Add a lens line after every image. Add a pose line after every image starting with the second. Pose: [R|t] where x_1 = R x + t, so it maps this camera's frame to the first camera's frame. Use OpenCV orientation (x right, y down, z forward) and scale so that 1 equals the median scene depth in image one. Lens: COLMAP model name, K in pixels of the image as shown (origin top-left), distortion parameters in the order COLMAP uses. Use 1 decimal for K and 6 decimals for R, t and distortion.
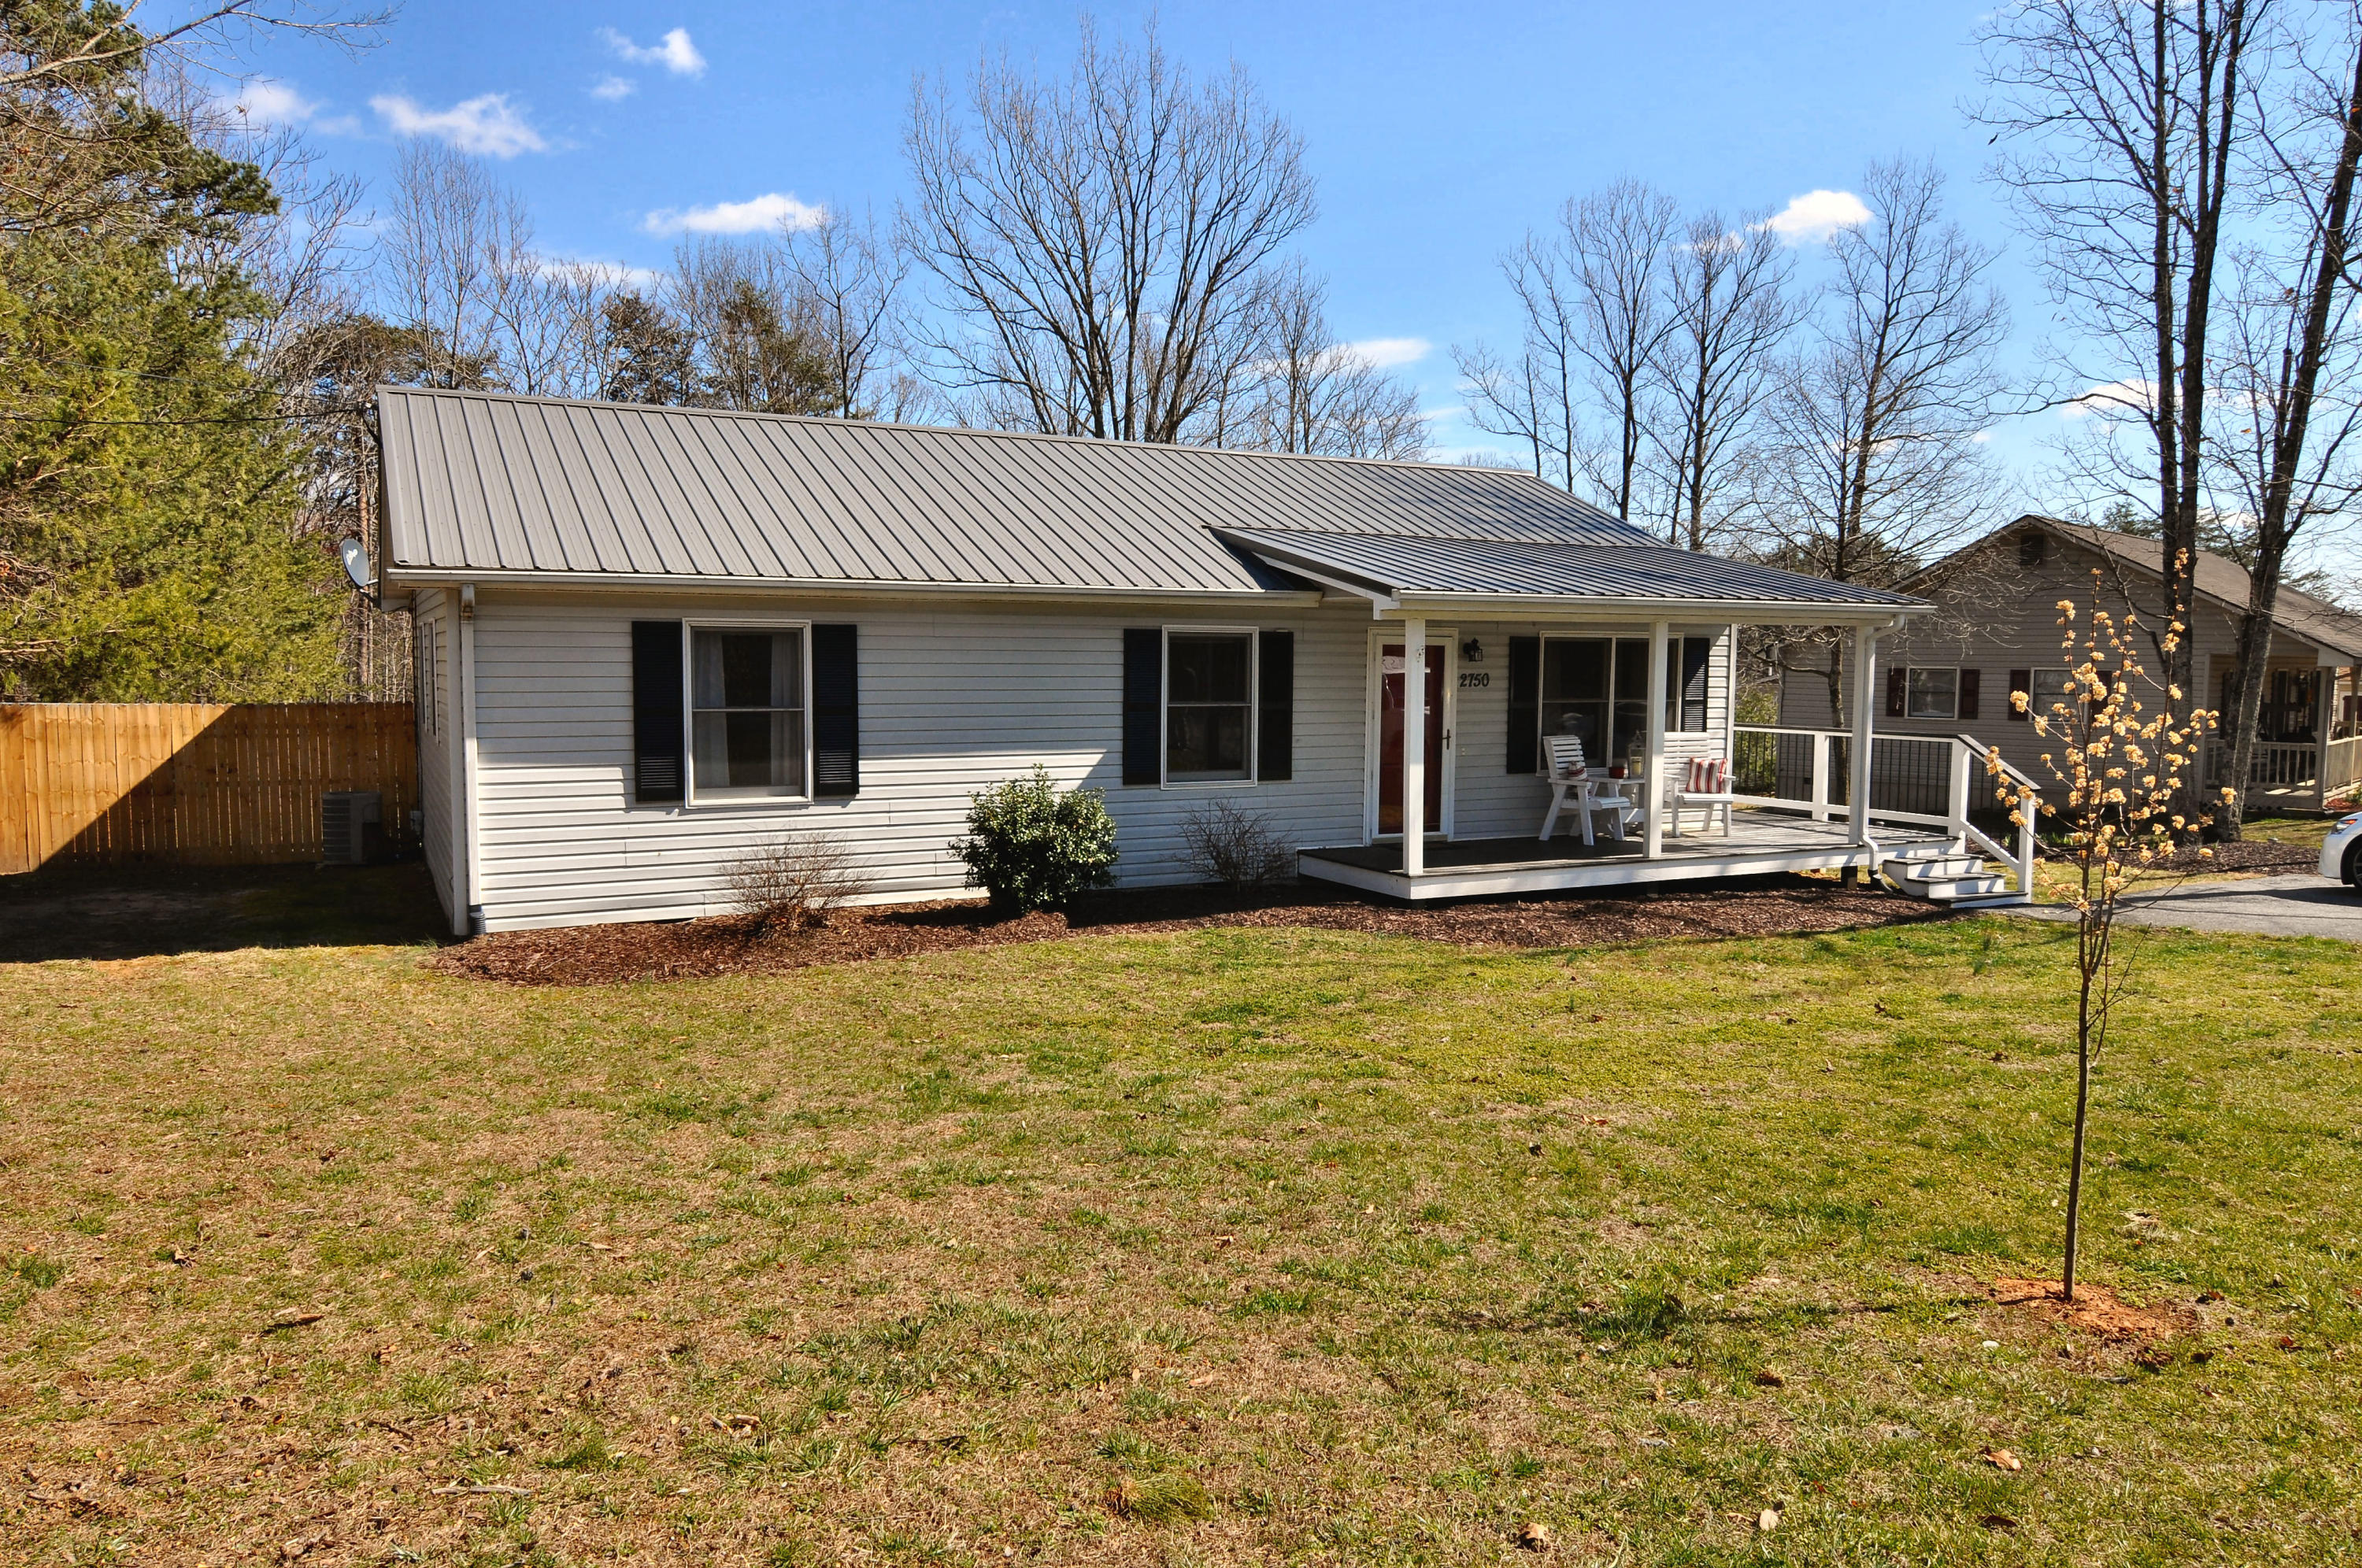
lens RADIAL K [[1599.7, 0, 1180.4], [0, 1599.7, 783.9], [0, 0, 1]] dist [0.000304, -0.000073]
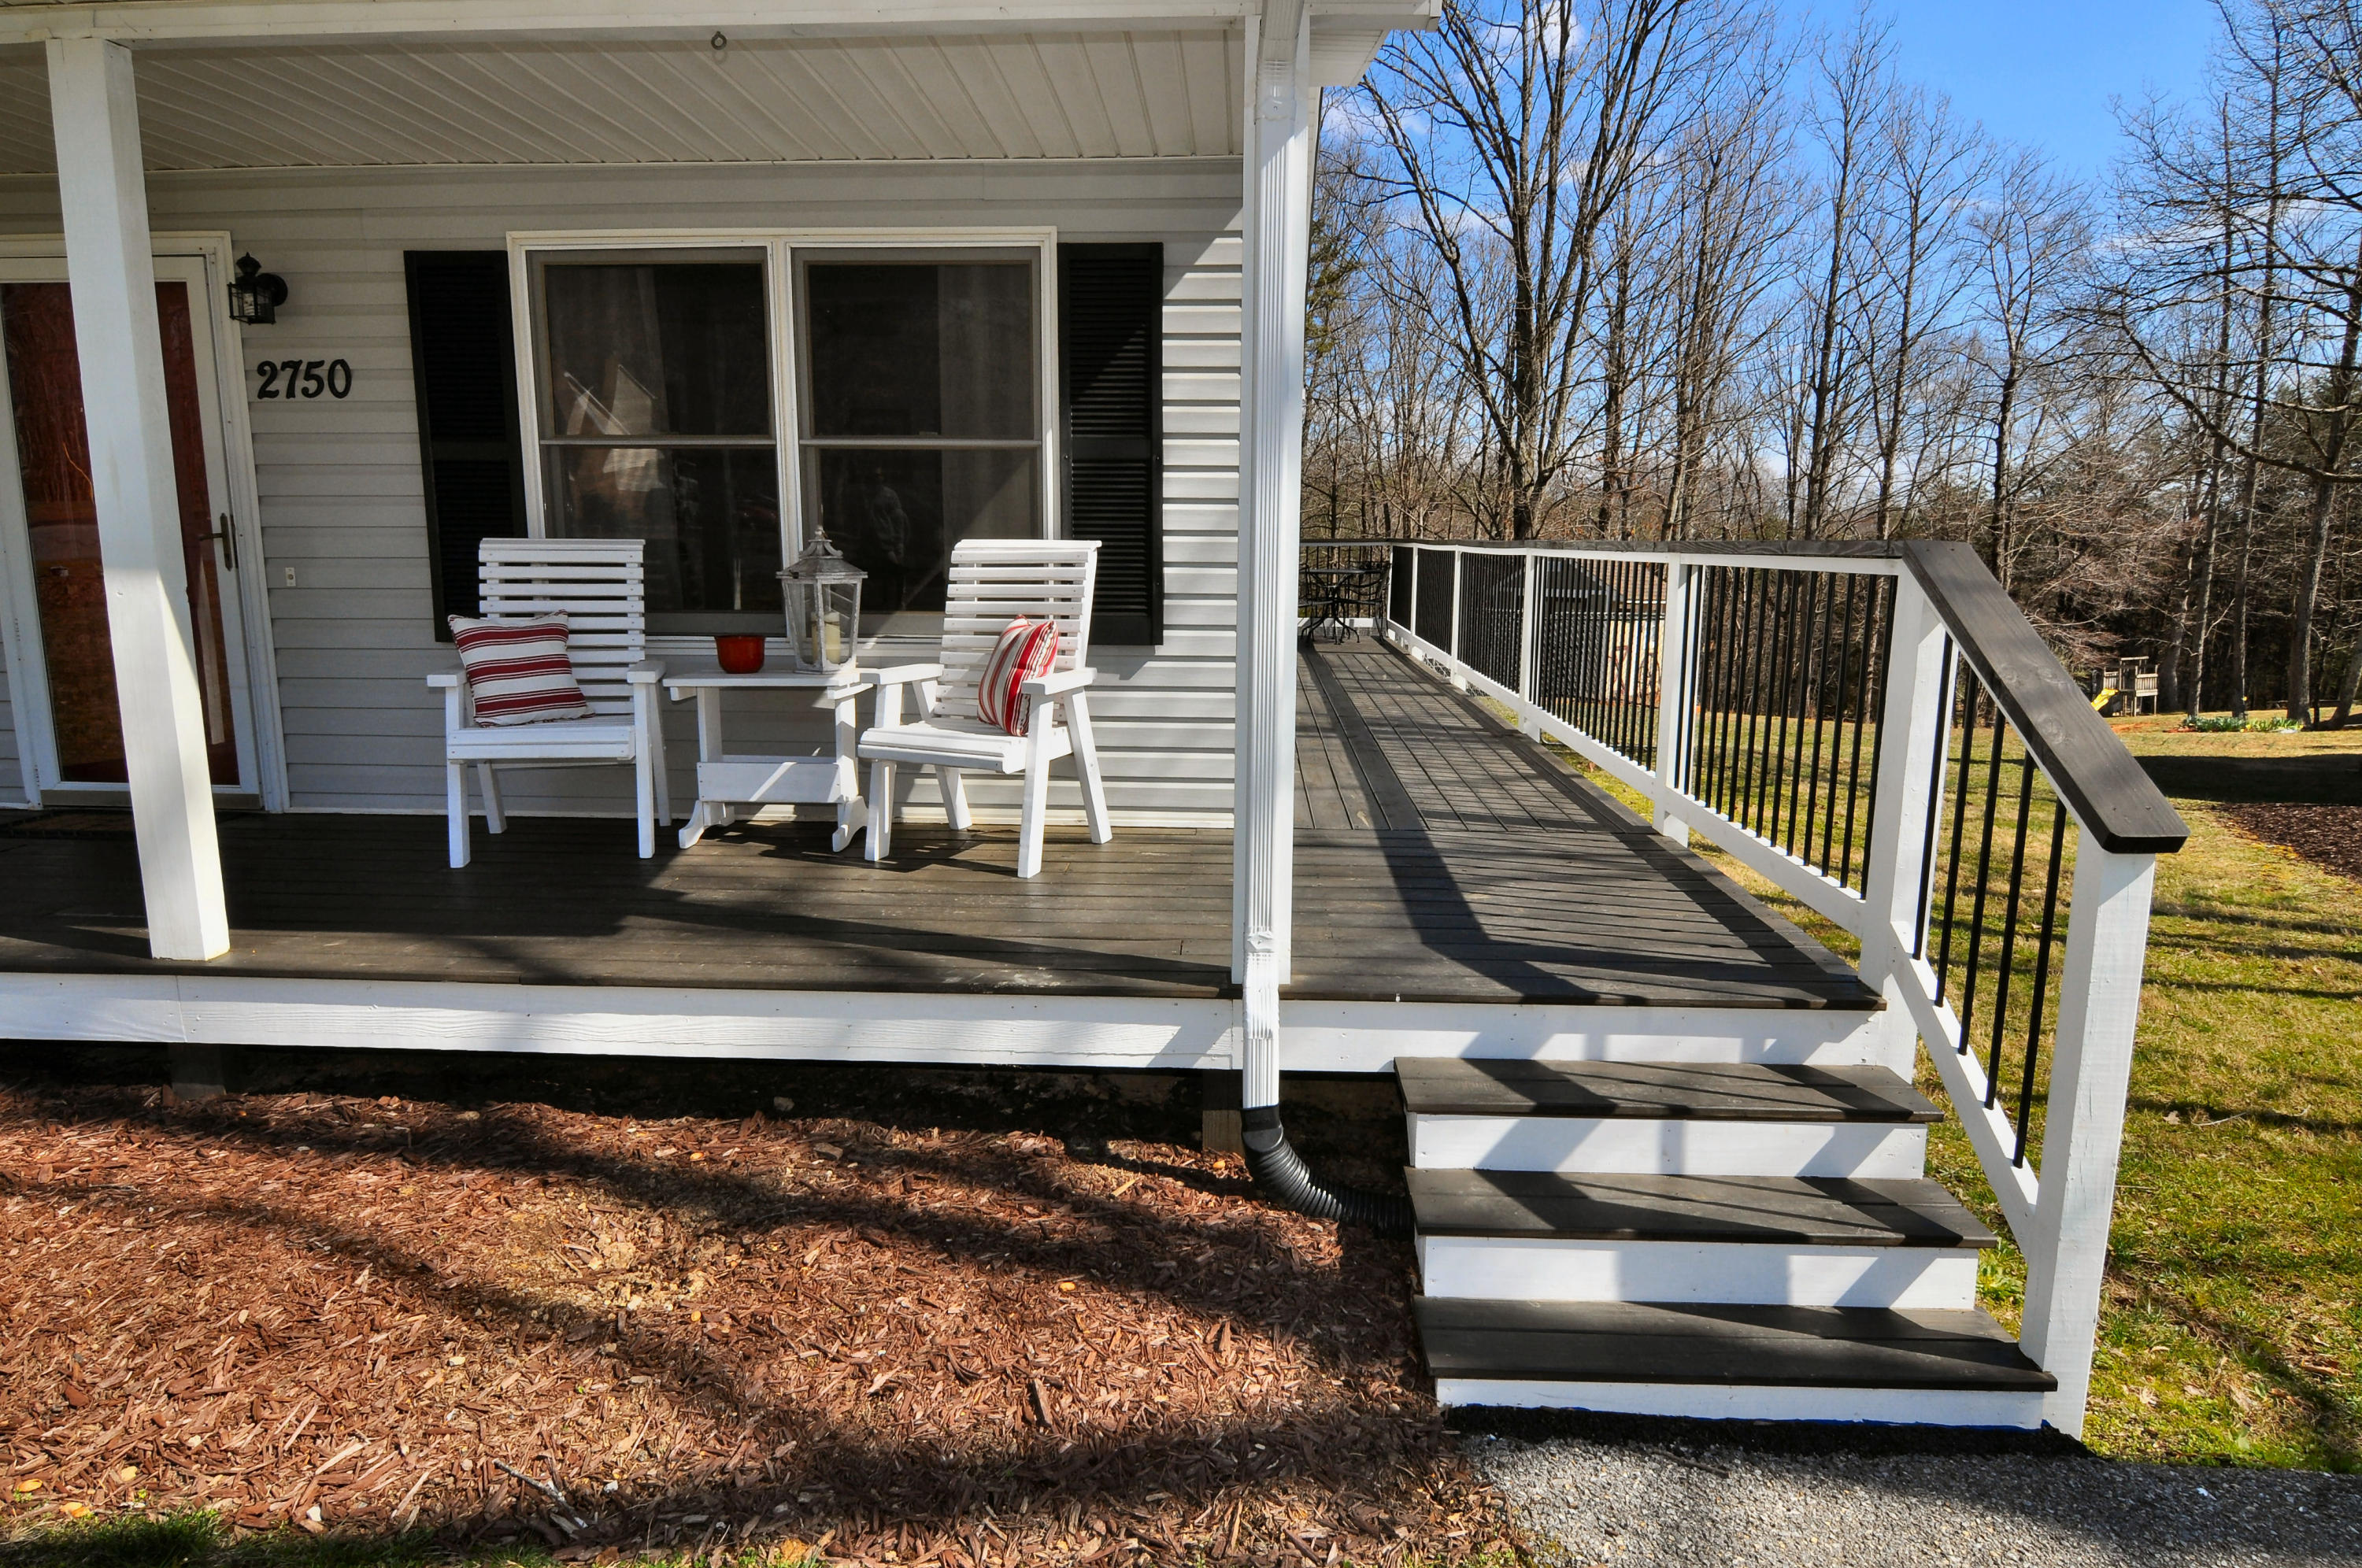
lens RADIAL K [[1382.1, 0, 1201.0], [0, 1382.1, 790.9], [0, 0, 1]] dist [0.003502, -0.015287]
pose [[0.866542, 0.087946, -0.491295, 0.554143], [-0.041850, 0.993690, 0.104064, -0.013850], [0.497346, -0.069615, 0.864755, 0.873585]]
